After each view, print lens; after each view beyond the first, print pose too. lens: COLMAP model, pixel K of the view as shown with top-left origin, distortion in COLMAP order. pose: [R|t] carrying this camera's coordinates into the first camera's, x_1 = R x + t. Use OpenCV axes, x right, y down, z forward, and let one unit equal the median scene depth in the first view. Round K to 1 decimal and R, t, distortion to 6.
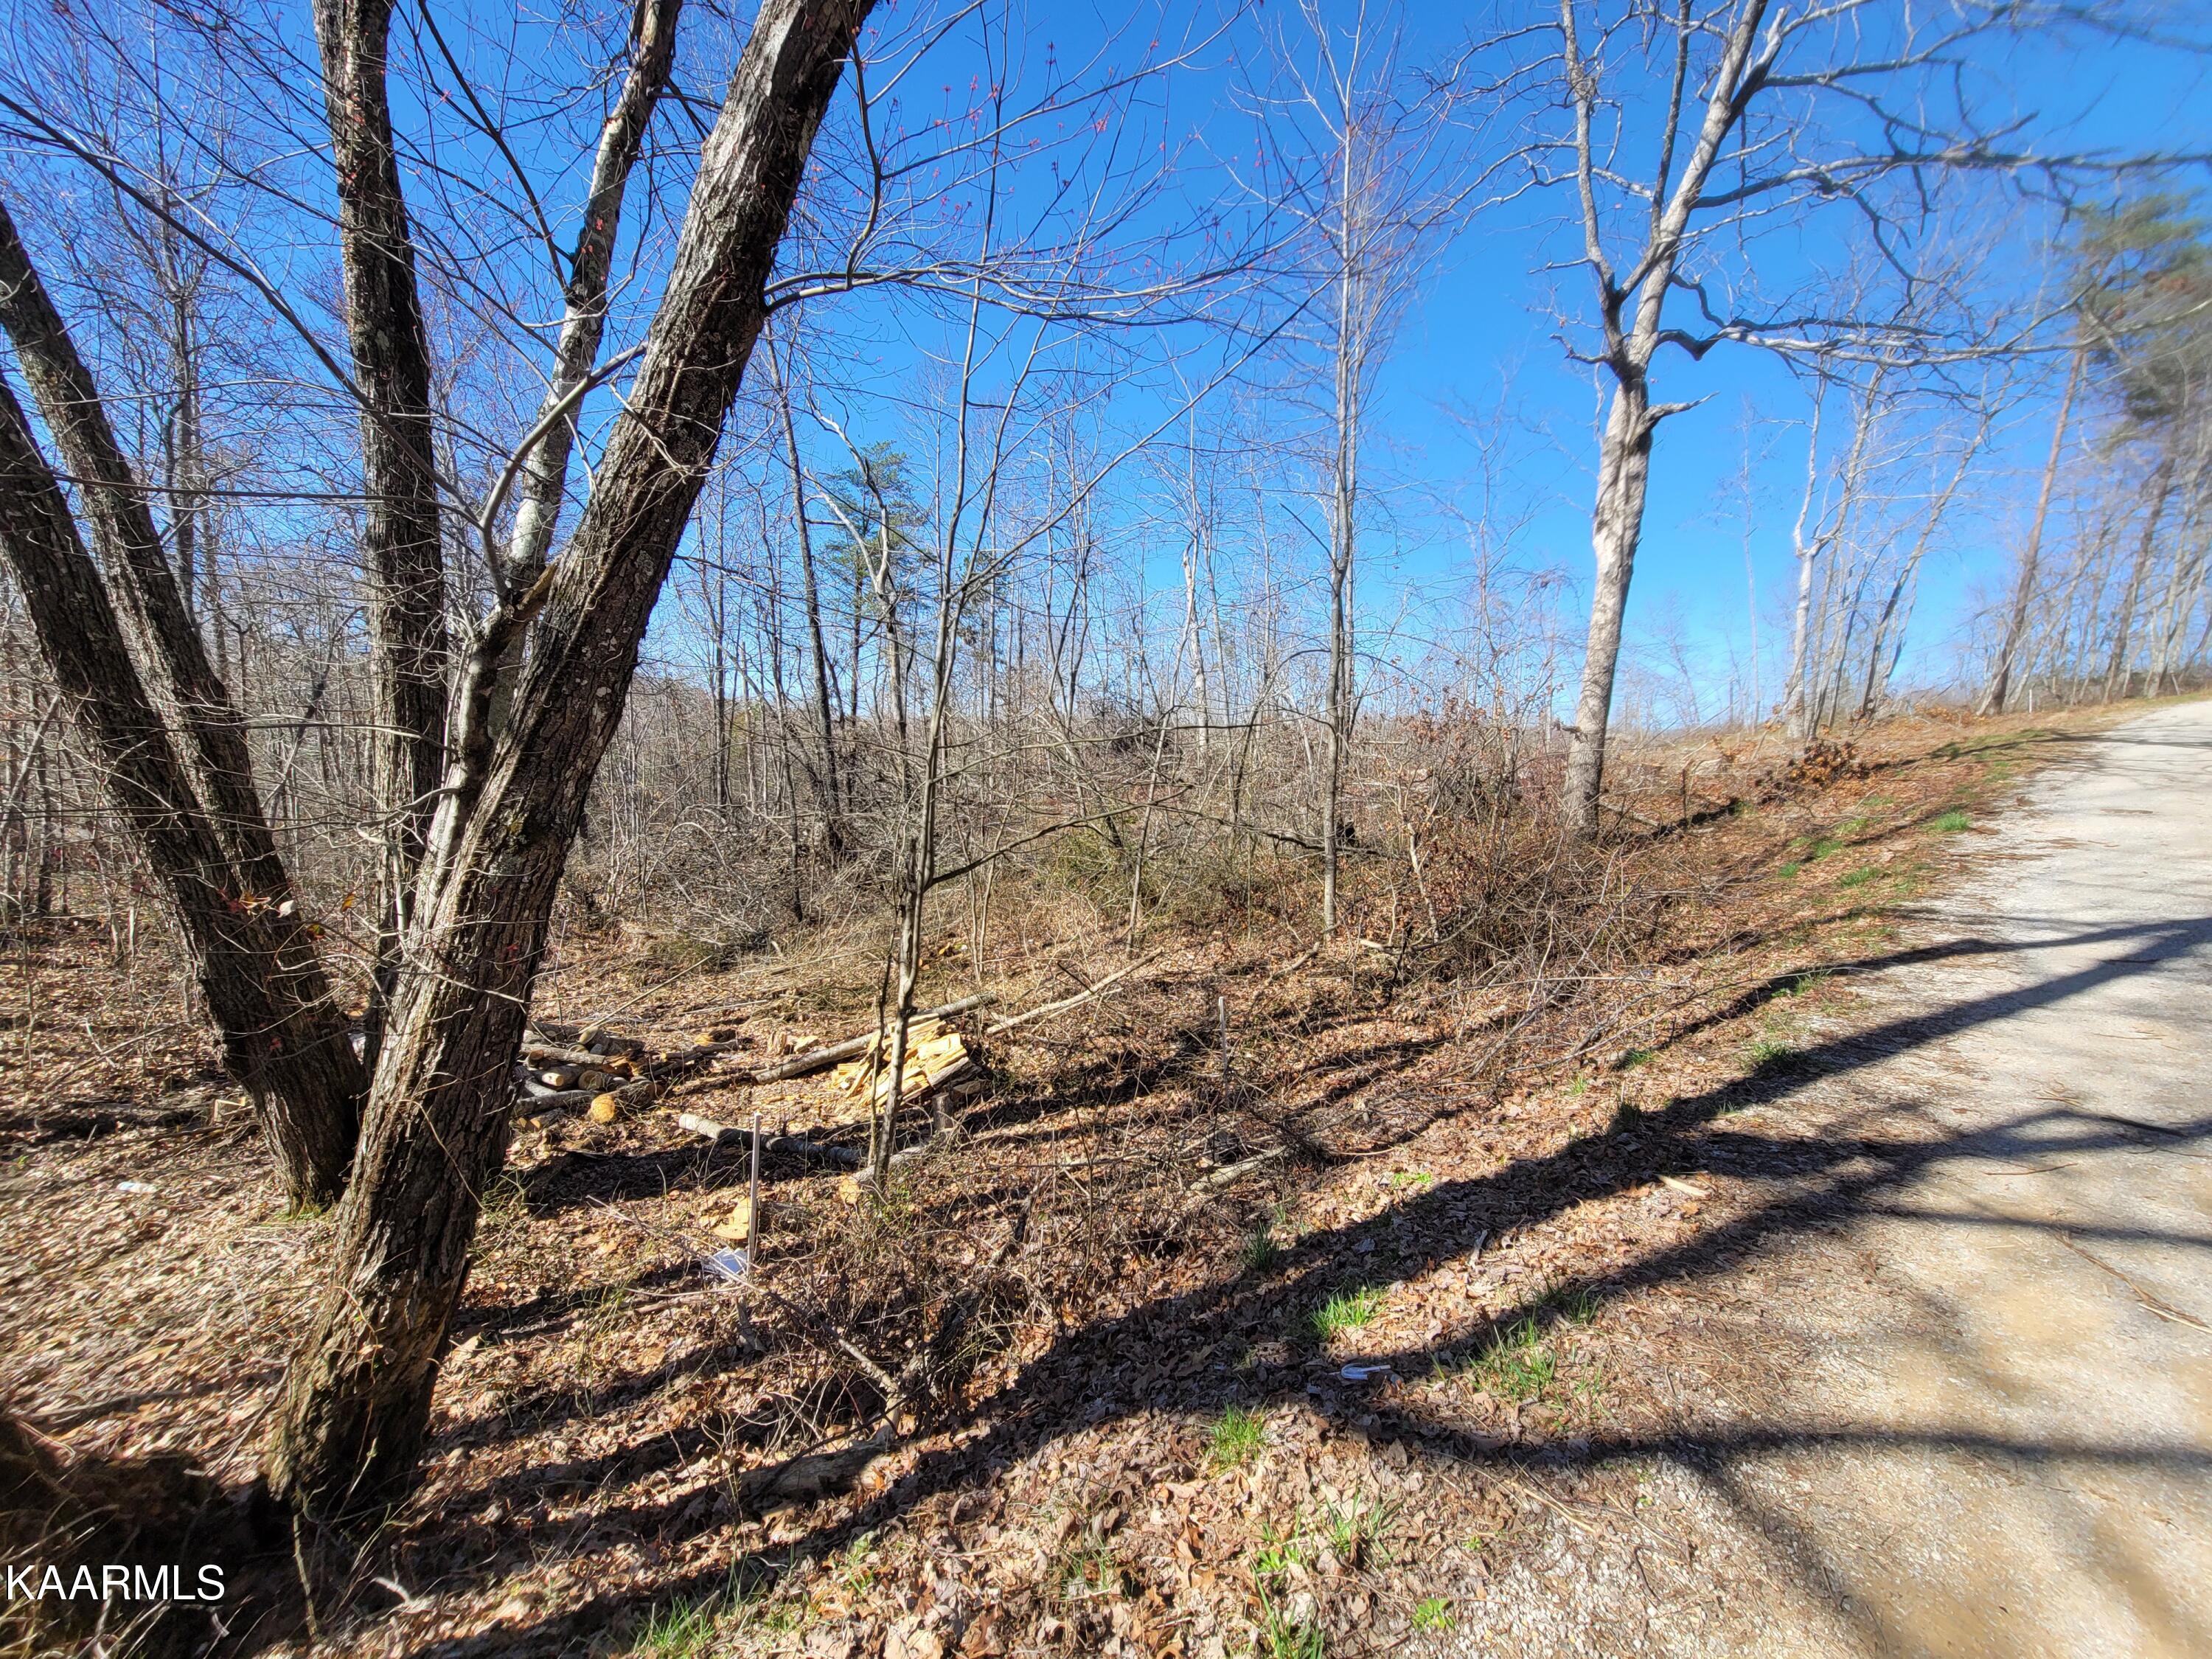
lens RADIAL K [[892.3, 0, 1101.5], [0, 892.3, 831.4], [0, 0, 1]] dist [-0.001514, -0.000530]
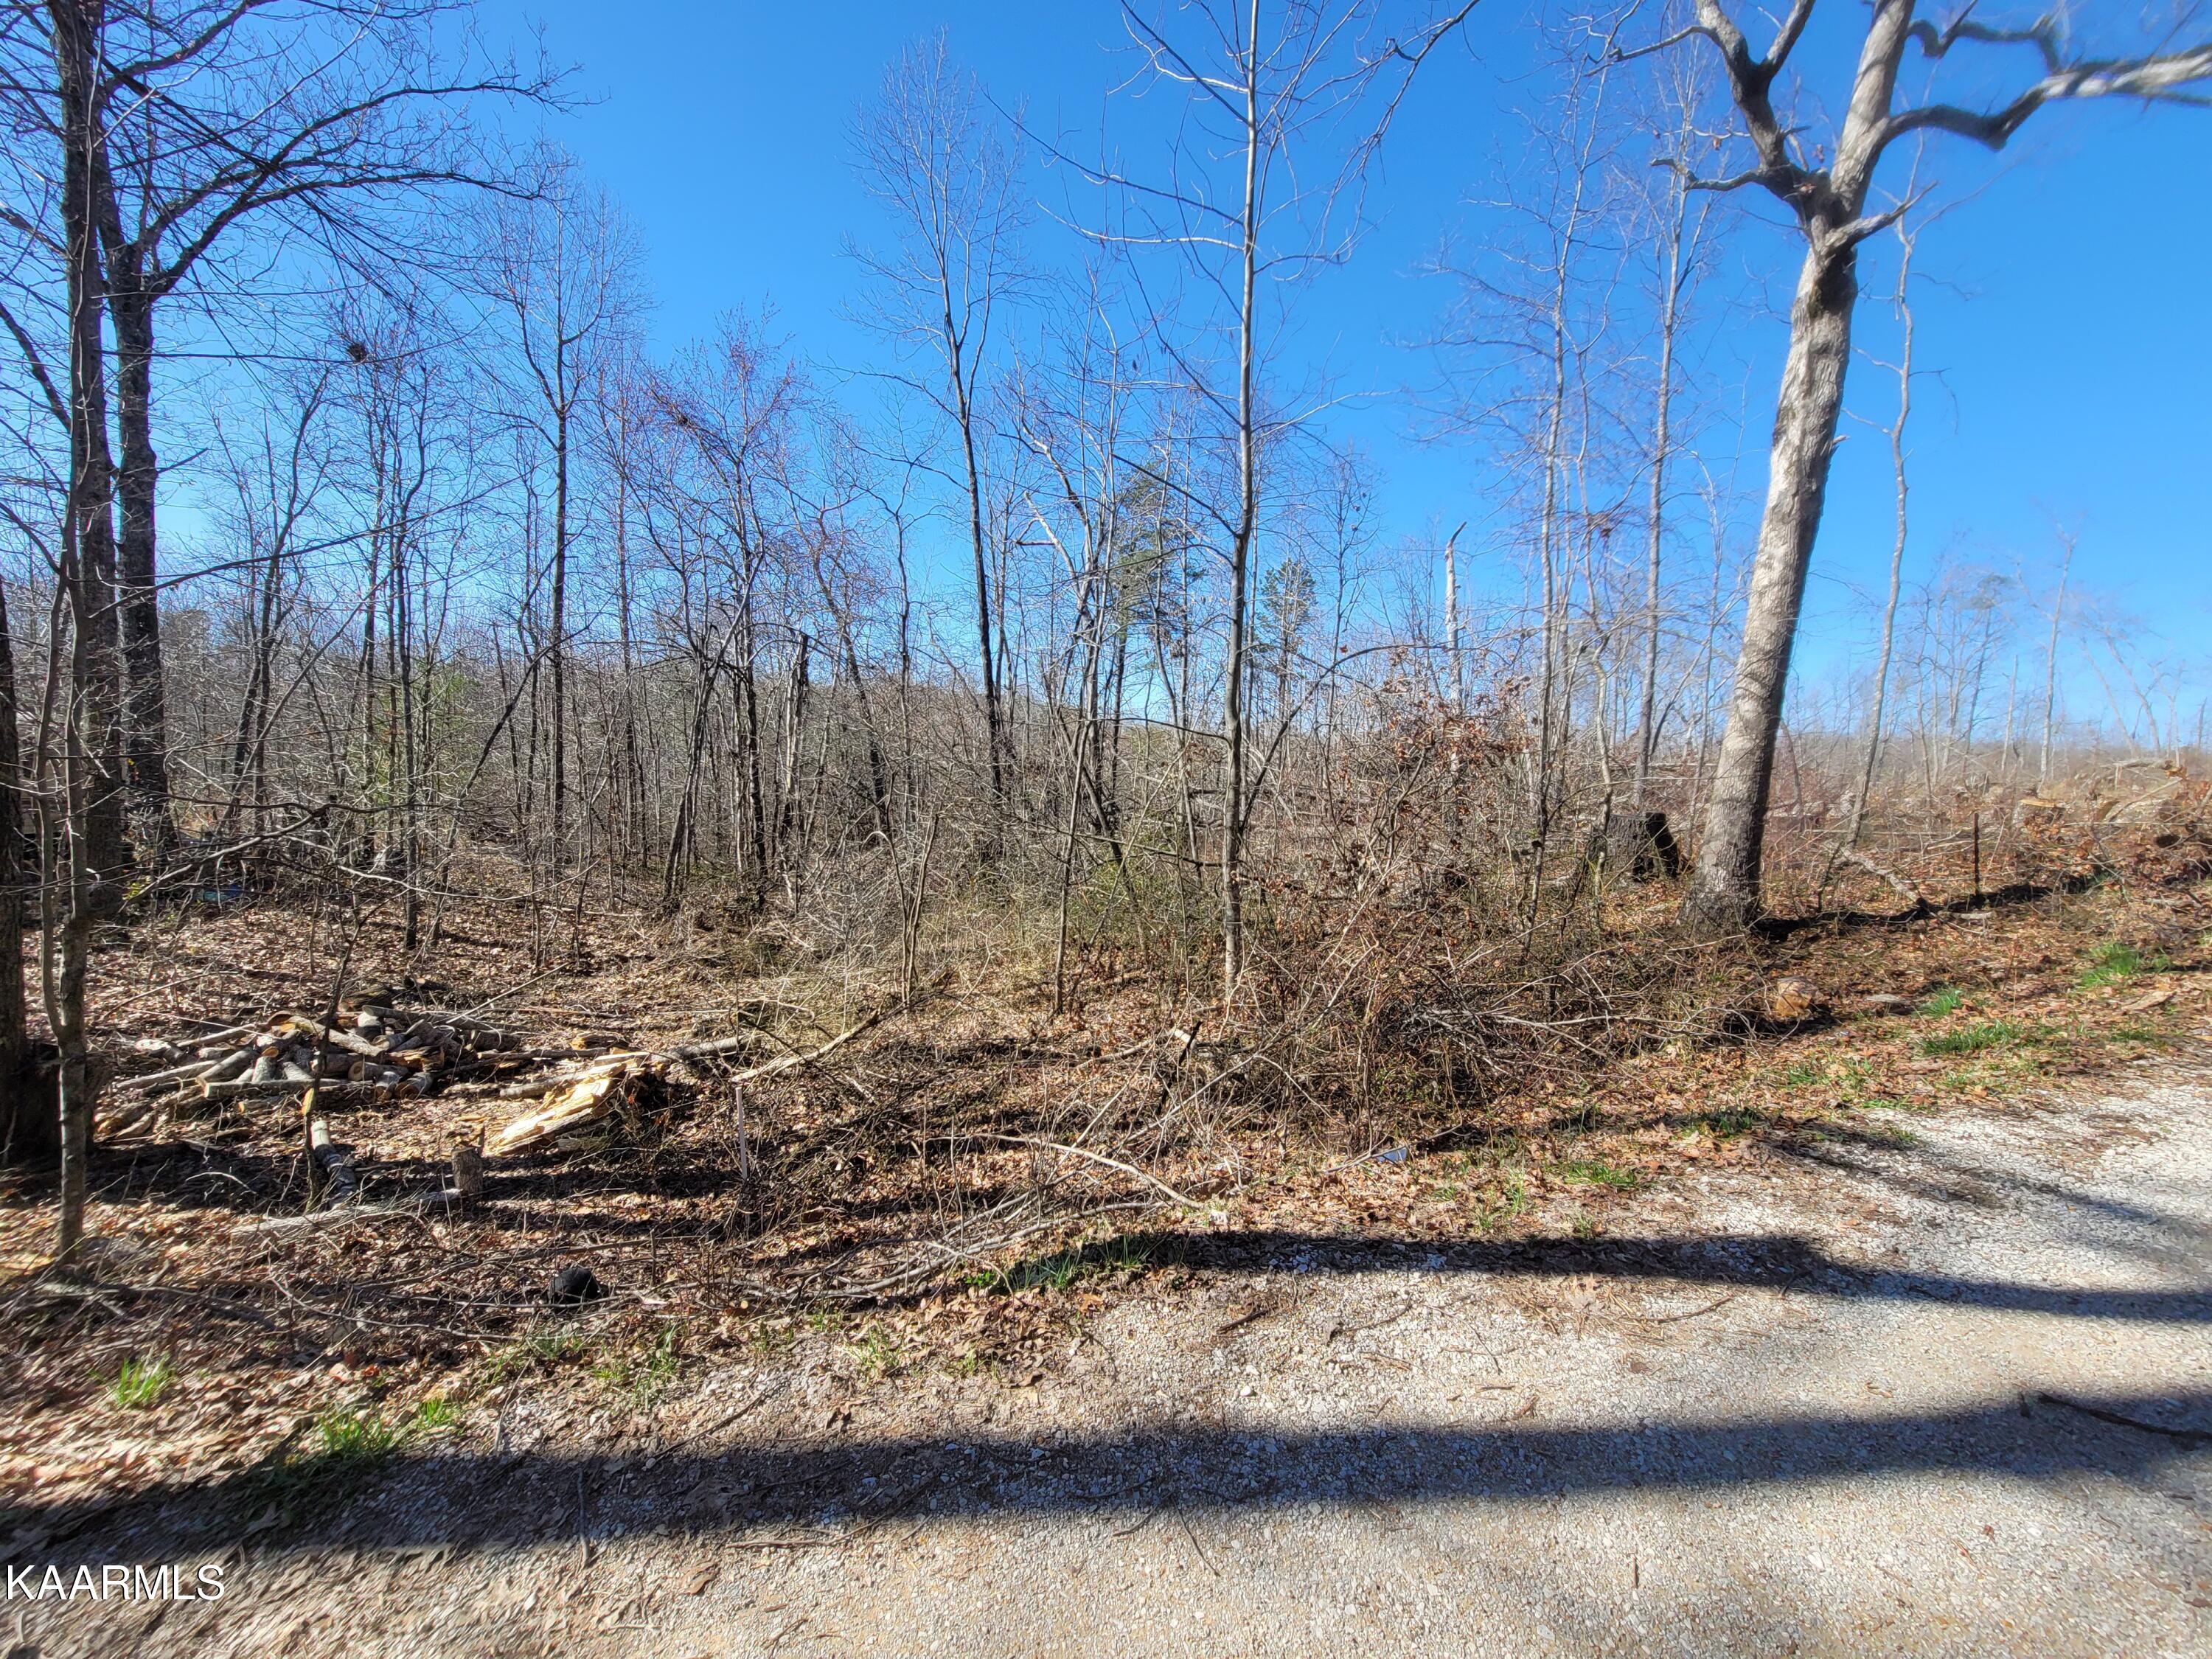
lens RADIAL K [[892.3, 0, 1107.4], [0, 892.3, 826.9], [0, 0, 1]] dist [-0.001514, -0.000530]
pose [[0.923969, 0.034784, -0.380882, 0.378385], [-0.043236, 0.998972, -0.013653, -0.028655], [0.380015, 0.029082, 0.924523, 0.229263]]
